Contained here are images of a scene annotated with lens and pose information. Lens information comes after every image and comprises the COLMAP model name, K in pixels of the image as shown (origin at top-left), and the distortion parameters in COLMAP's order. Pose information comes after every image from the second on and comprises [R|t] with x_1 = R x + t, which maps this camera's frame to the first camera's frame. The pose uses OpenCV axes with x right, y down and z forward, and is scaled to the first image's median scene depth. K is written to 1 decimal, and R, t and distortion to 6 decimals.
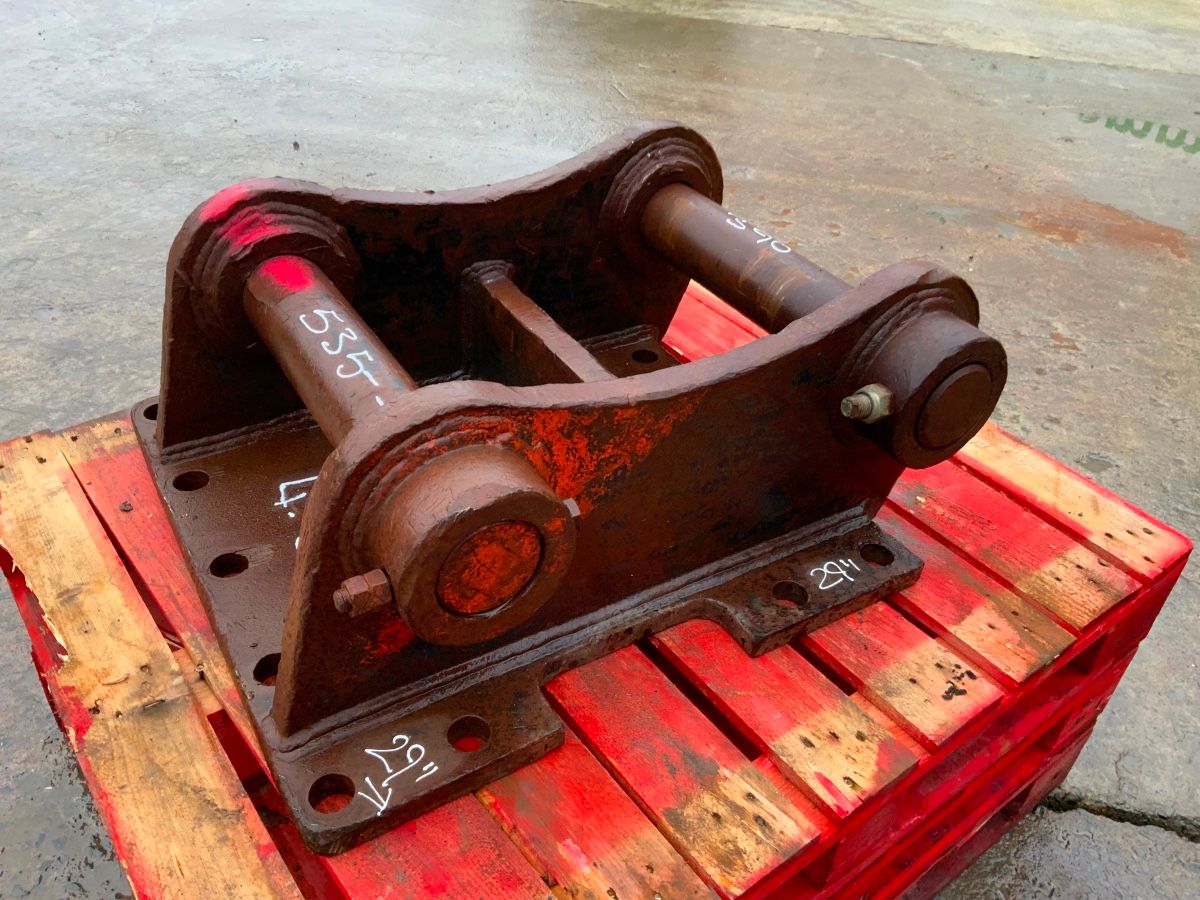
lens RADIAL K [[985.8, 0, 601.3], [0, 985.8, 452.9], [0, 0, 1]] dist [0.135882, -0.294699]
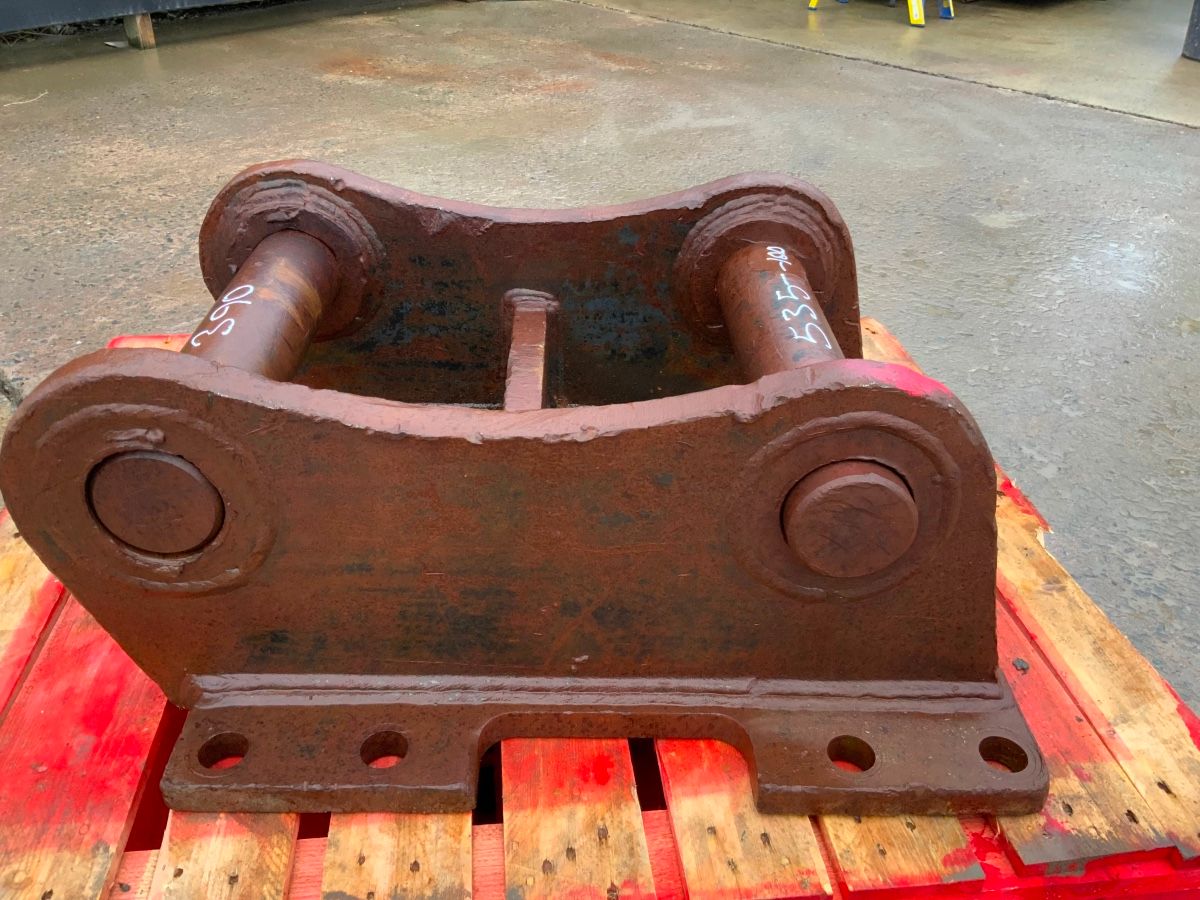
lens RADIAL K [[985.8, 0, 601.3], [0, 985.8, 452.9], [0, 0, 1]] dist [0.135882, -0.294699]
pose [[-0.858084, -0.344707, 0.380617, -0.503017], [0.240702, 0.384738, 0.891089, -0.963257], [-0.453602, 0.856244, -0.247166, 1.408938]]
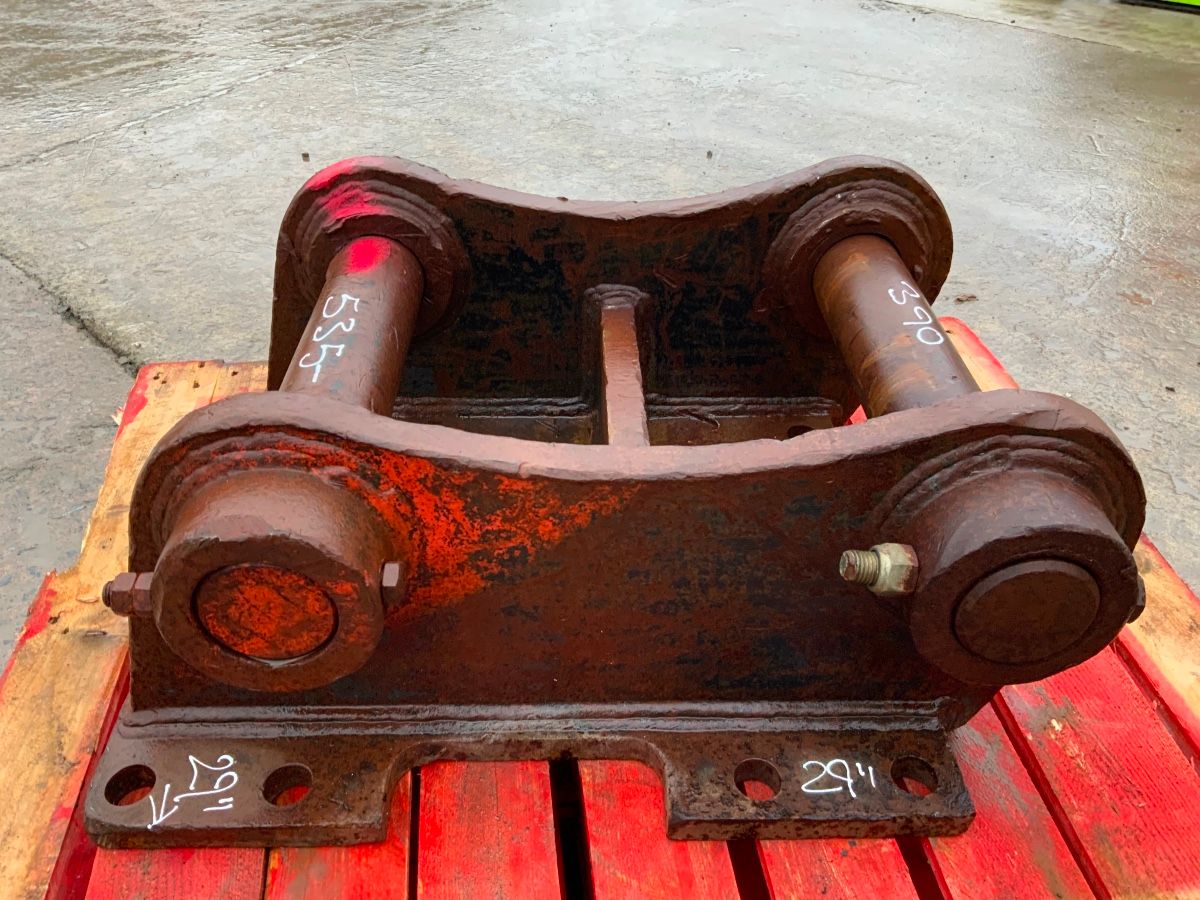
lens RADIAL K [[985.8, 0, 601.3], [0, 985.8, 452.9], [0, 0, 1]] dist [0.135882, -0.294699]
pose [[0.864652, 0.259046, -0.430432, 0.375493], [-0.268595, 0.962436, 0.039667, -0.102017], [0.424539, 0.081313, 0.901751, 0.262755]]
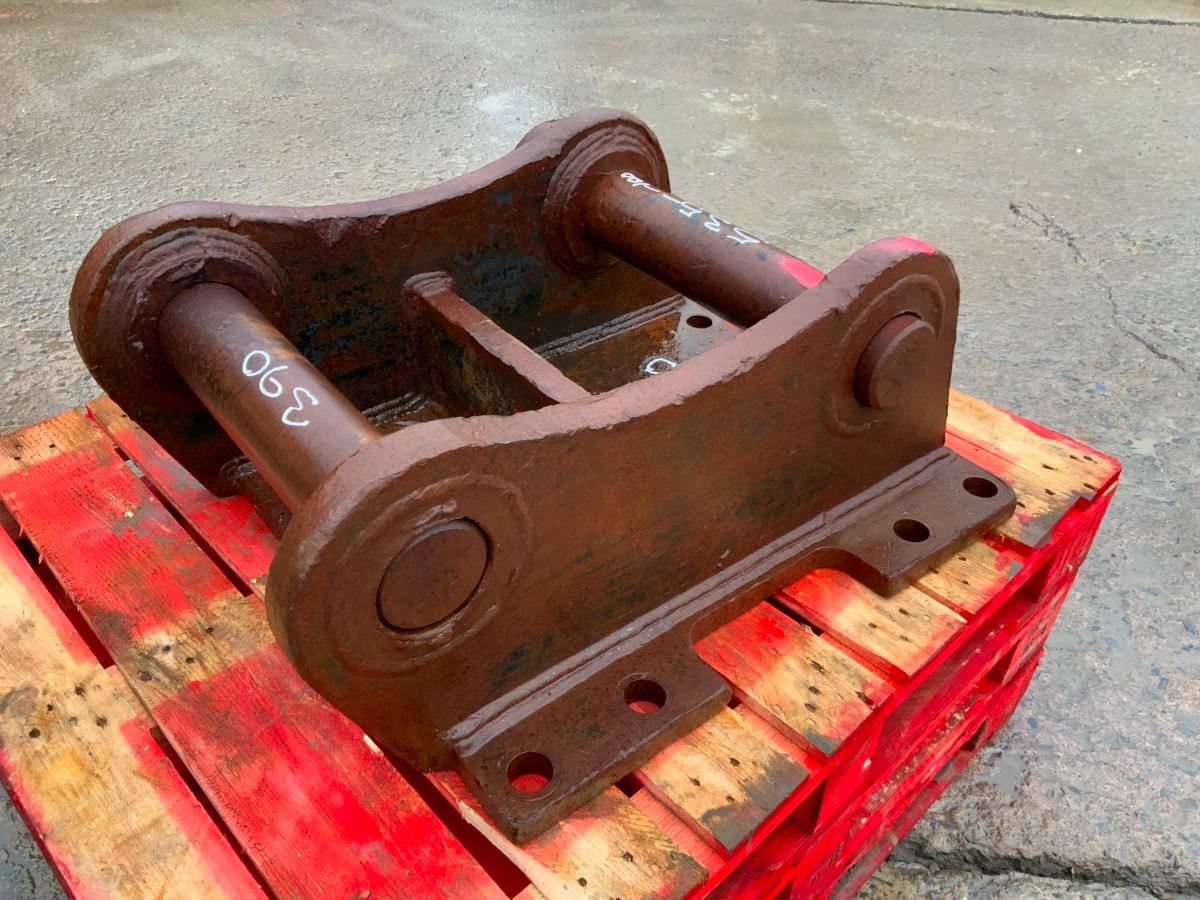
lens RADIAL K [[985.8, 0, 601.3], [0, 985.8, 452.9], [0, 0, 1]] dist [0.135882, -0.294699]
pose [[-0.989543, 0.001994, -0.144227, 0.042384], [-0.138137, 0.274699, 0.951556, -1.104303], [0.041516, 0.961528, -0.271550, 1.525336]]
